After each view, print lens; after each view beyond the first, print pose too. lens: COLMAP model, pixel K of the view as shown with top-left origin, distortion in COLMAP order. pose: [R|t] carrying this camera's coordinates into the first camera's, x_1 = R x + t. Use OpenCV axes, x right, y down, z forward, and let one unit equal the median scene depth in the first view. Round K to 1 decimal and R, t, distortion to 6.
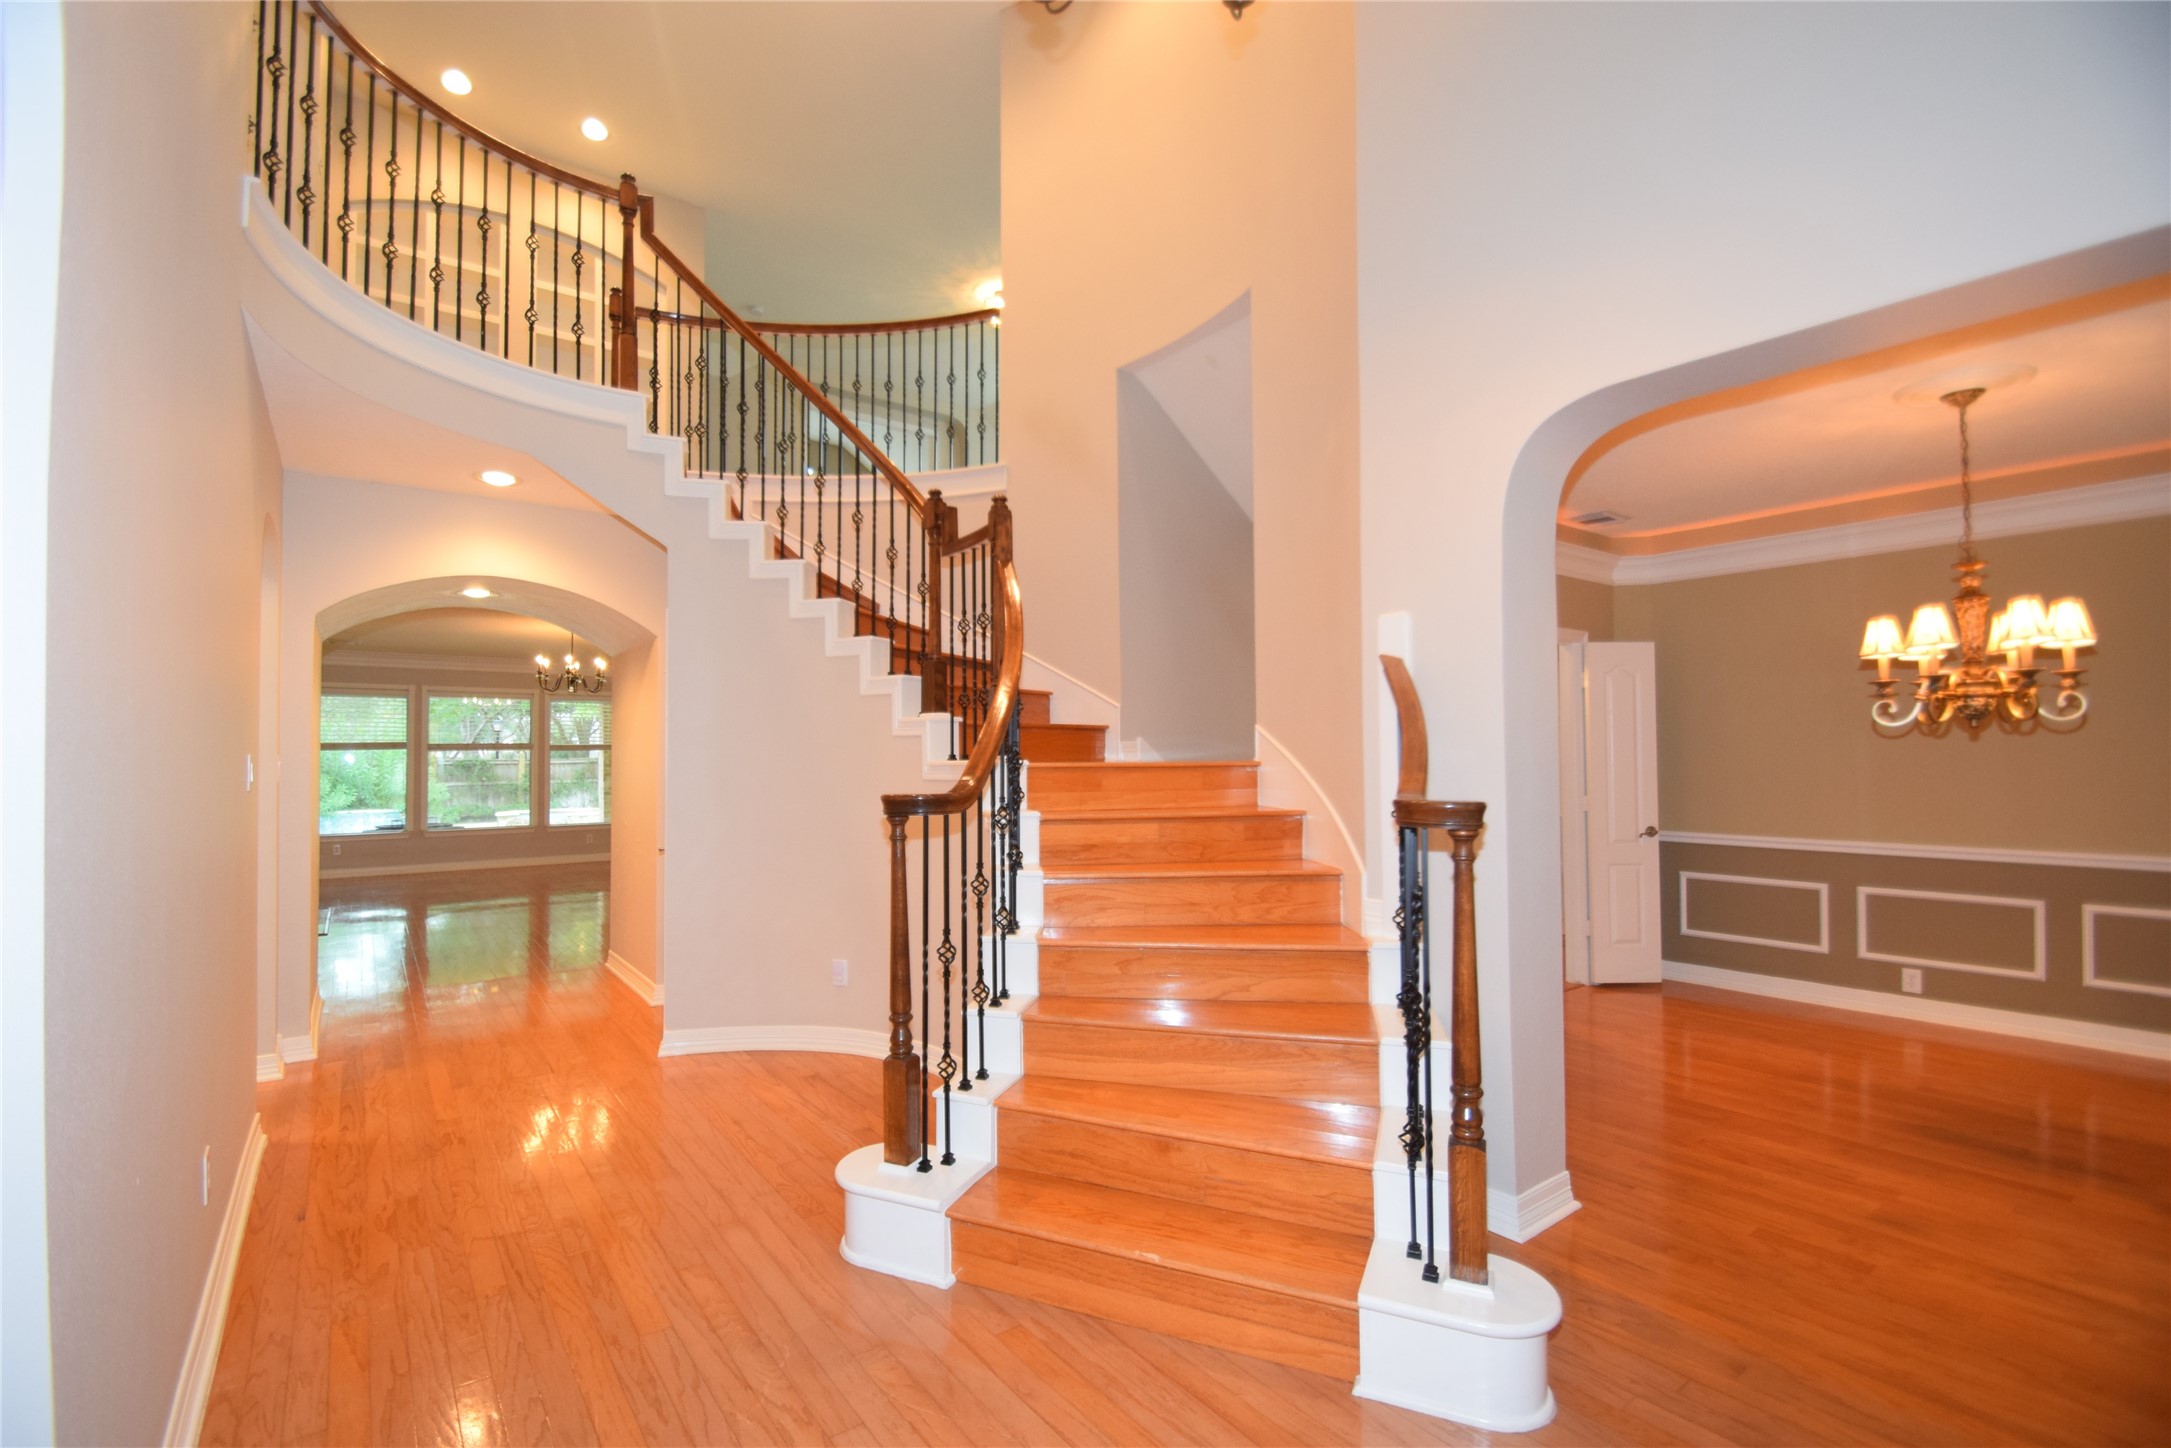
lens RADIAL K [[946.1, 0, 1082.3], [0, 946.1, 726.7], [0, 0, 1]] dist [-0.003830, -0.004770]
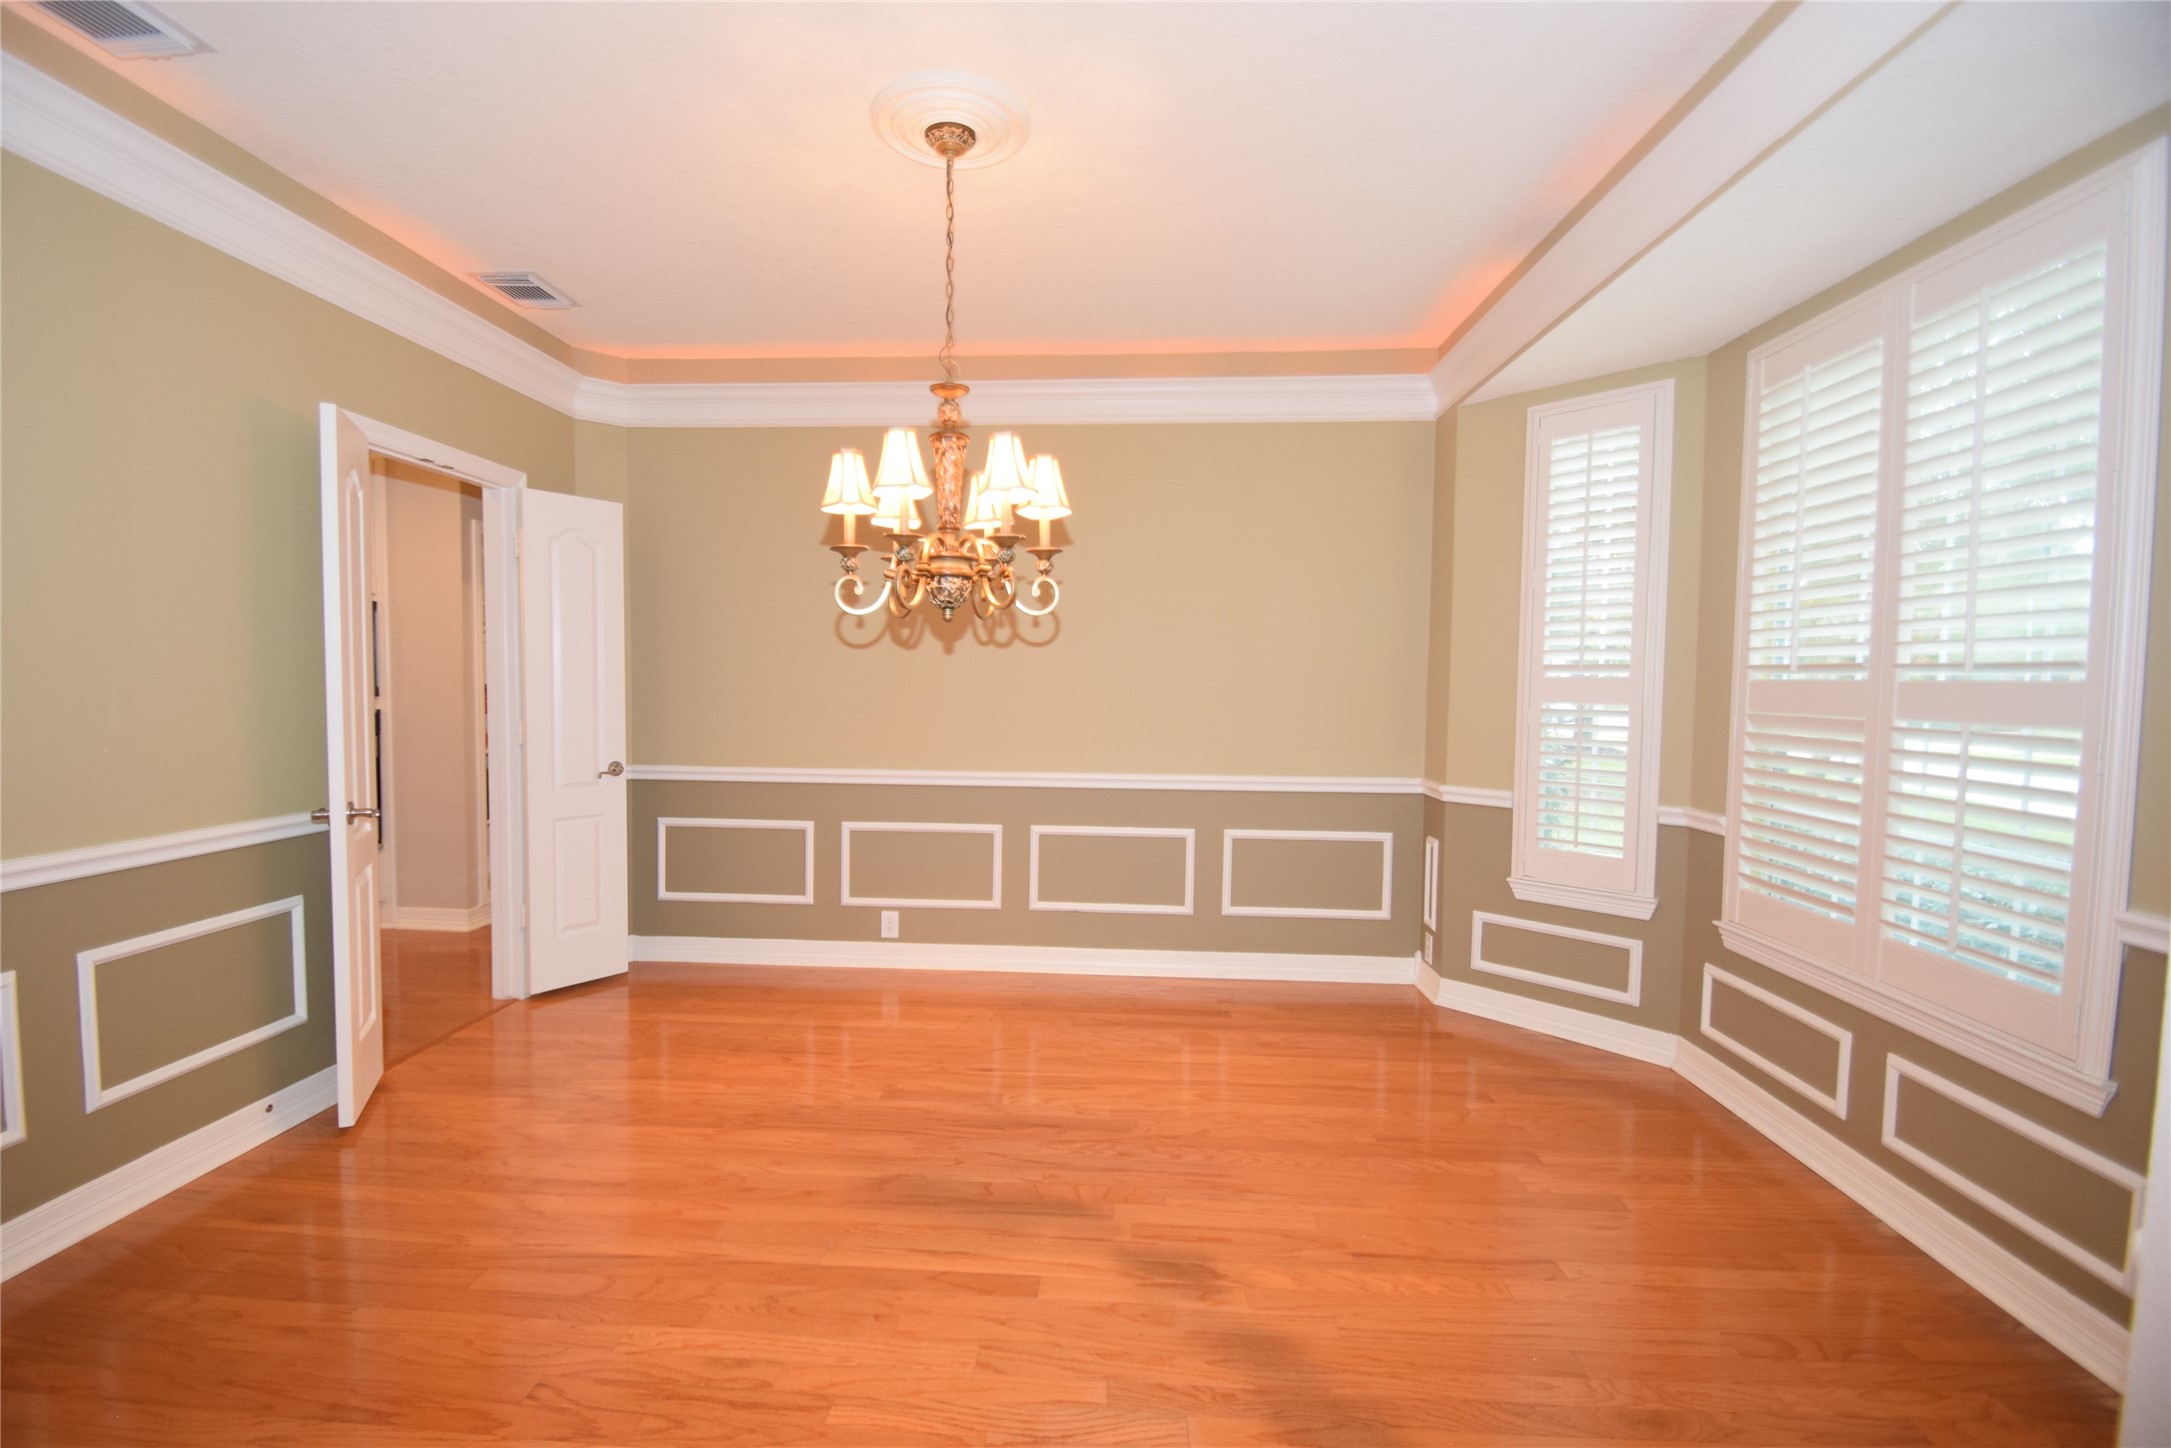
lens RADIAL K [[946.1, 0, 1063.1], [0, 946.1, 723.4], [0, 0, 1]] dist [-0.003830, -0.004770]
pose [[0.641898, -0.027283, 0.766304, 0.430514], [-0.037008, 0.997100, 0.066500, 0.025740], [-0.765896, -0.071046, 0.639027, 0.444326]]
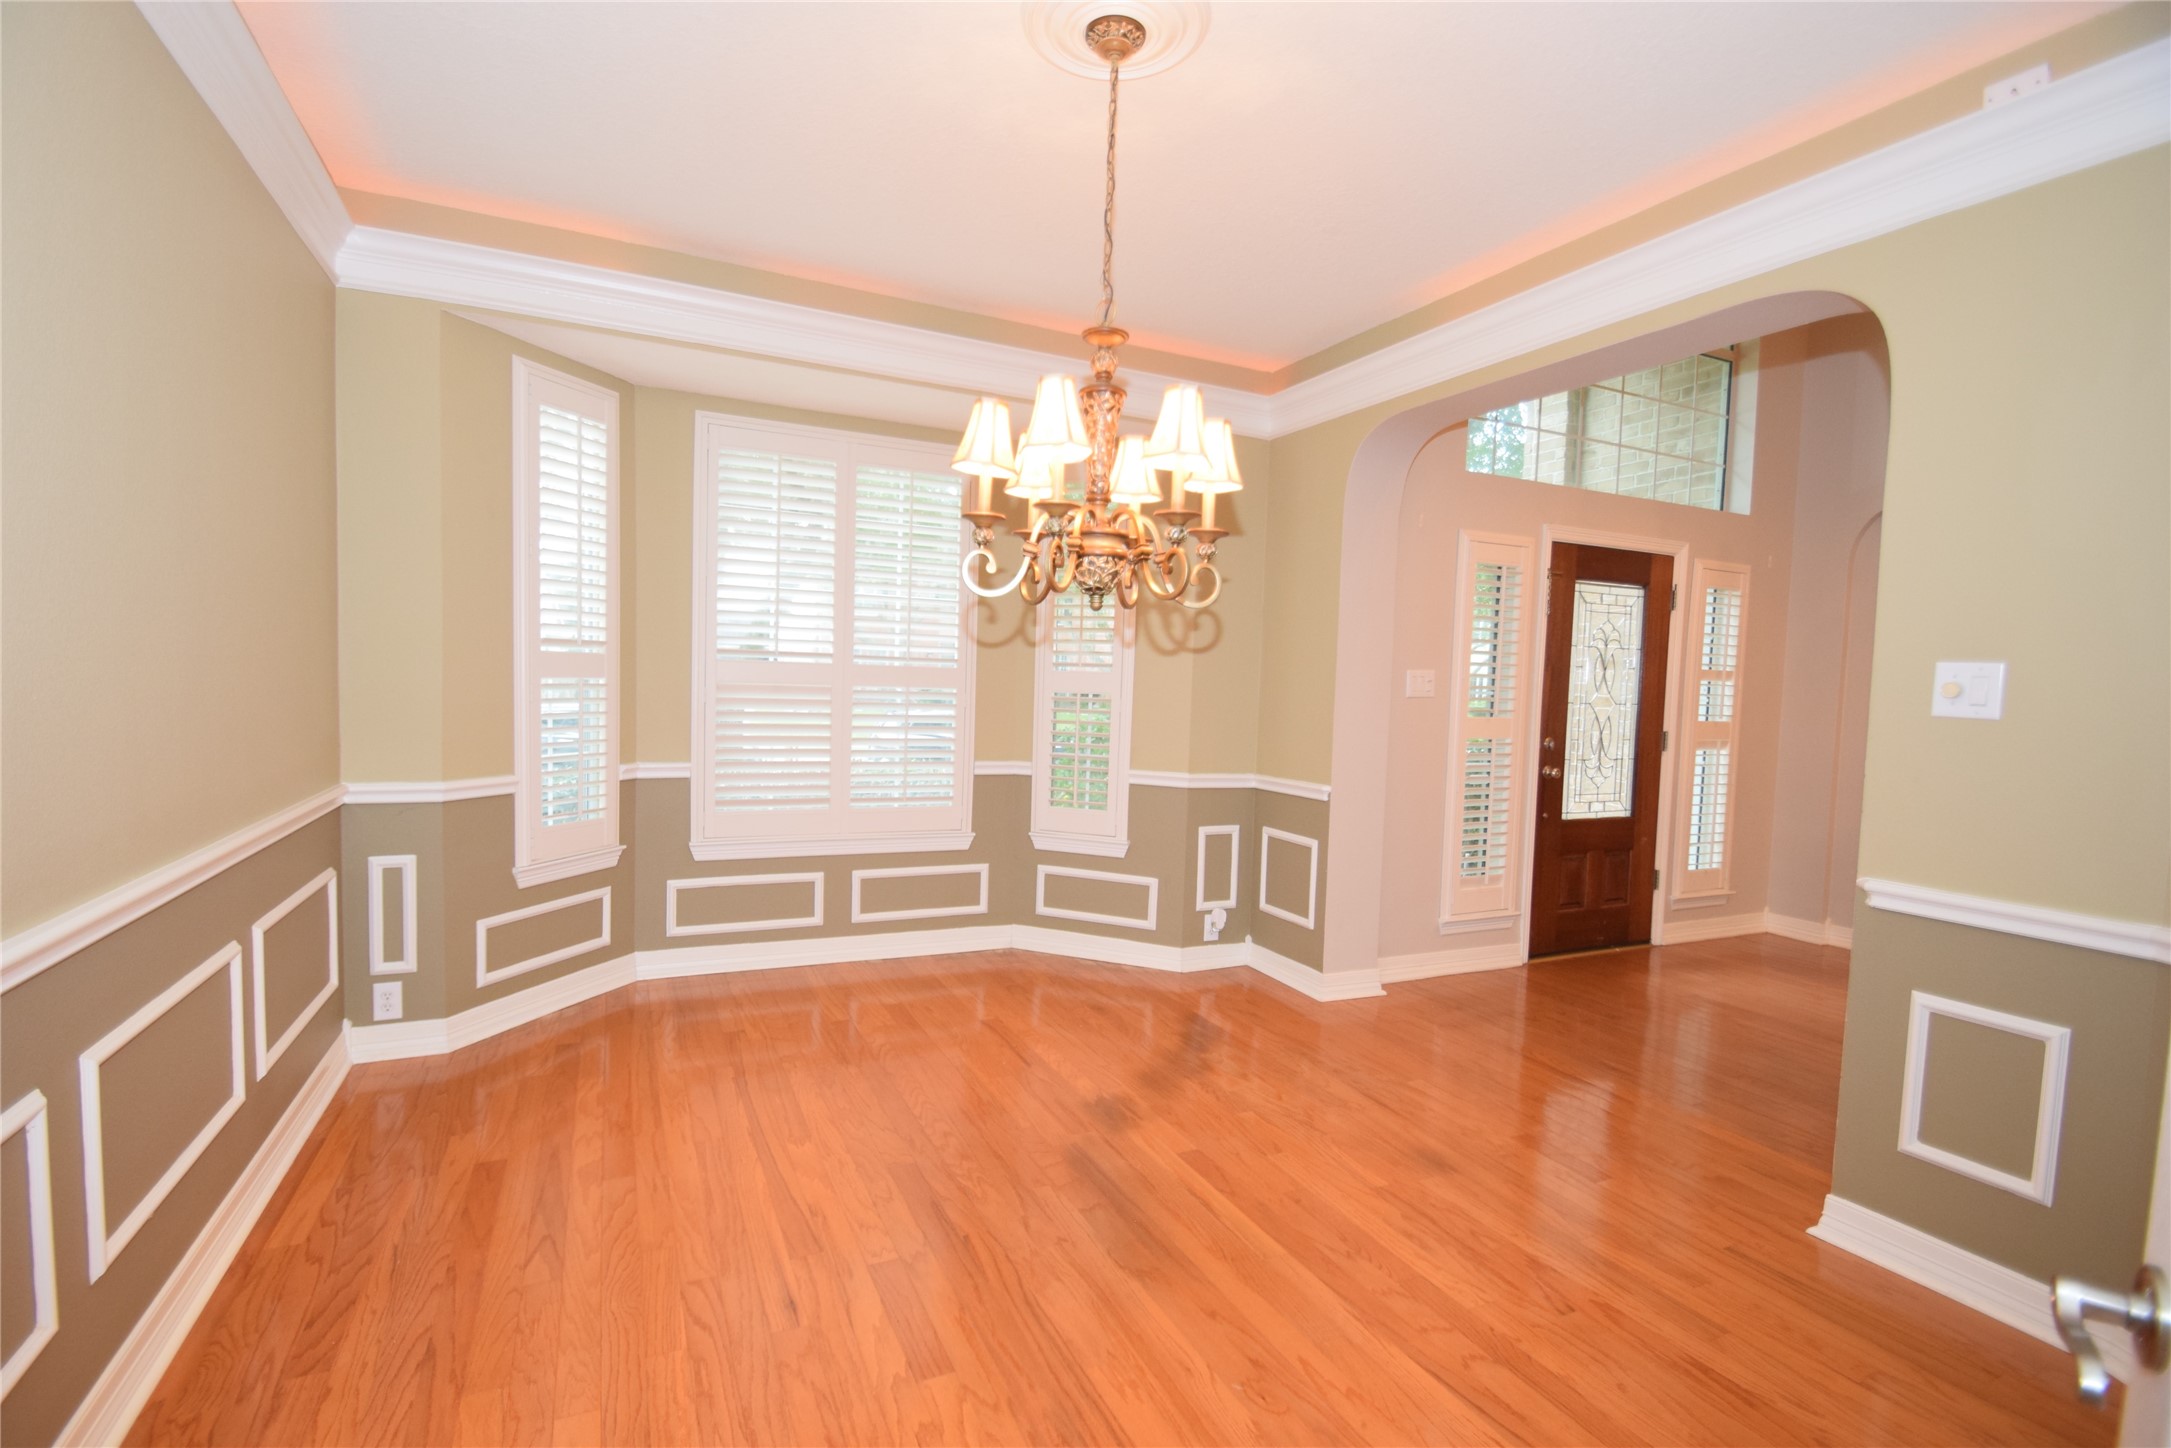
lens RADIAL K [[946.1, 0, 1067.0], [0, 946.1, 723.2], [0, 0, 1]] dist [-0.003830, -0.004770]
pose [[-0.975398, -0.040258, 0.216743, 0.800935], [-0.037014, 0.999134, 0.019004, 0.061177], [-0.217320, 0.010514, -0.976044, 1.548027]]
